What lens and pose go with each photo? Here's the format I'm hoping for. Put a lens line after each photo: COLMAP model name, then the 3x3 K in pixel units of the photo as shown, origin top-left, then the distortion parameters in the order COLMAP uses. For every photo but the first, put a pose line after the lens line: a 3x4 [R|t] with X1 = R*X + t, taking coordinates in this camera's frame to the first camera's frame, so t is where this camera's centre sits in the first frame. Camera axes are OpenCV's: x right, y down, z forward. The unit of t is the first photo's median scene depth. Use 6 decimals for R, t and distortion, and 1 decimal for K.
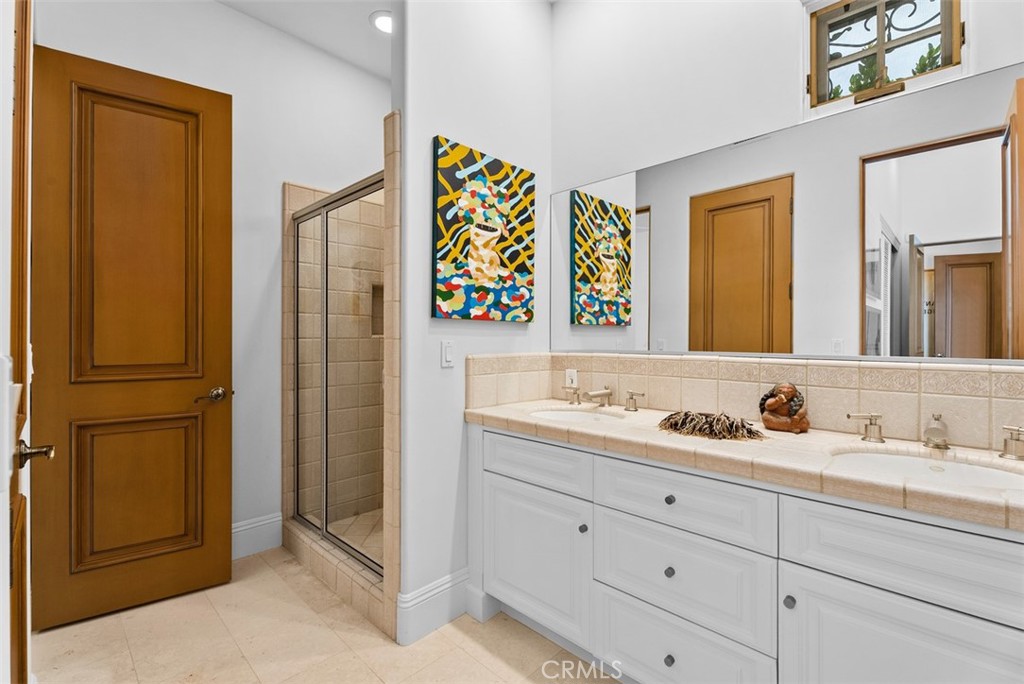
lens RADIAL K [[459.2, 0, 512.0], [0, 459.2, 342.0], [0, 0, 1]] dist [0.002961, 0.000826]
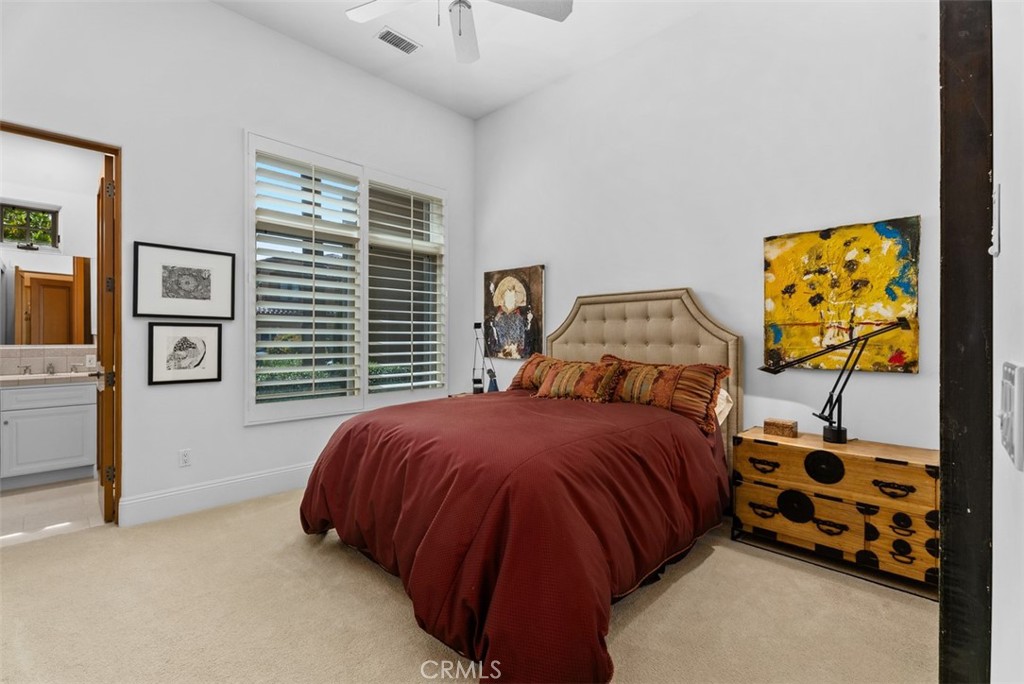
lens RADIAL K [[459.2, 0, 512.0], [0, 459.2, 342.0], [0, 0, 1]] dist [0.002961, 0.000826]
pose [[0.003194, -0.022438, 0.999743, -0.633202], [-0.002318, 0.999745, 0.022445, -0.018226], [-0.999992, -0.002389, 0.003141, -0.619496]]
